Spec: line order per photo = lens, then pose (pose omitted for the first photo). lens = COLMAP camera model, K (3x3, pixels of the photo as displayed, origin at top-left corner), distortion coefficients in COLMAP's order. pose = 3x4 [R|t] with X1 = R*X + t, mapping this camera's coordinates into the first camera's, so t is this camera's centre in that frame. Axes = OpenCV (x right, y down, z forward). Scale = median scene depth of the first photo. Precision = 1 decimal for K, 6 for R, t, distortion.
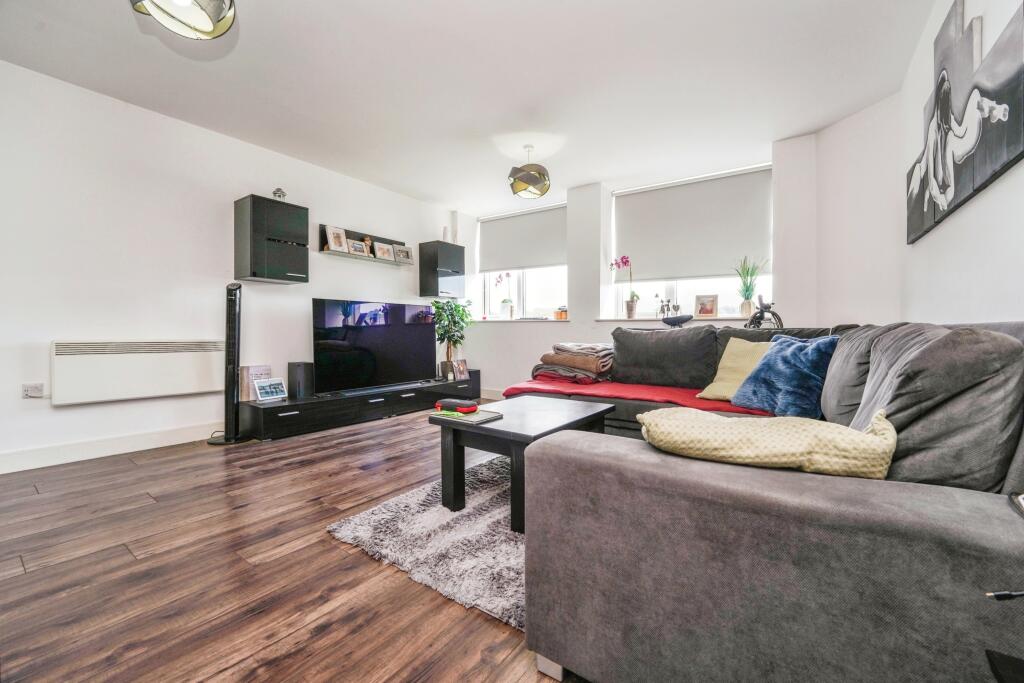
lens RADIAL K [[425.7, 0, 510.3], [0, 425.7, 335.7], [0, 0, 1]] dist [-0.025041, 0.003893]
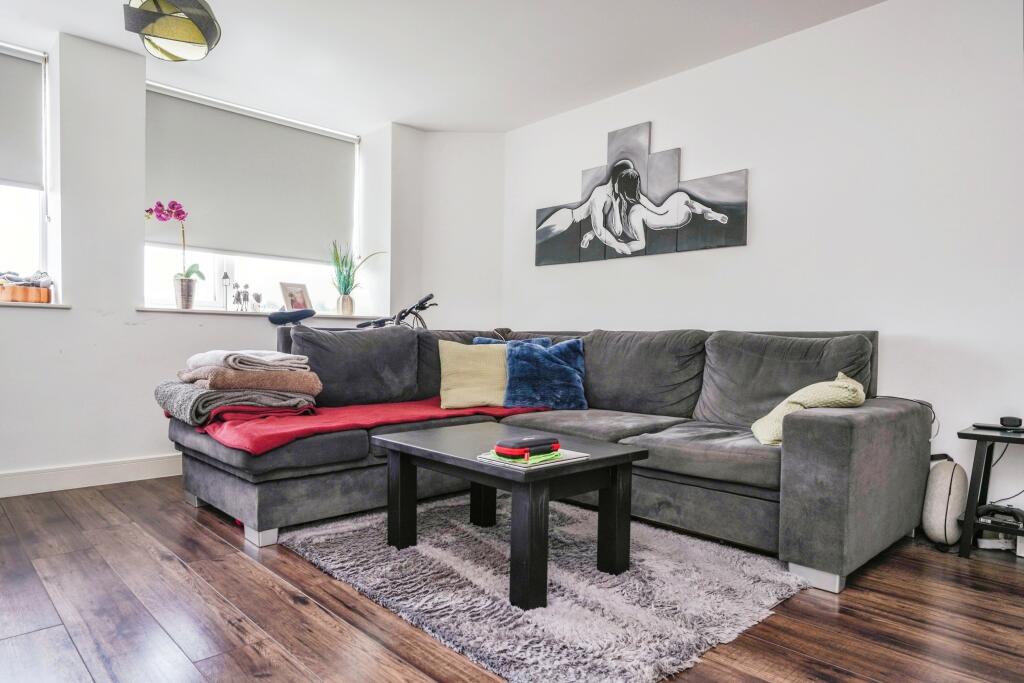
lens RADIAL K [[613.8, 0, 510.8], [0, 613.8, 345.6], [0, 0, 1]] dist [0.004086, 0.000214]
pose [[0.191574, -0.010389, 0.981423, -0.982765], [-0.001242, 0.999941, 0.010827, 0.001936], [-0.981477, -0.003293, 0.191550, 0.804835]]
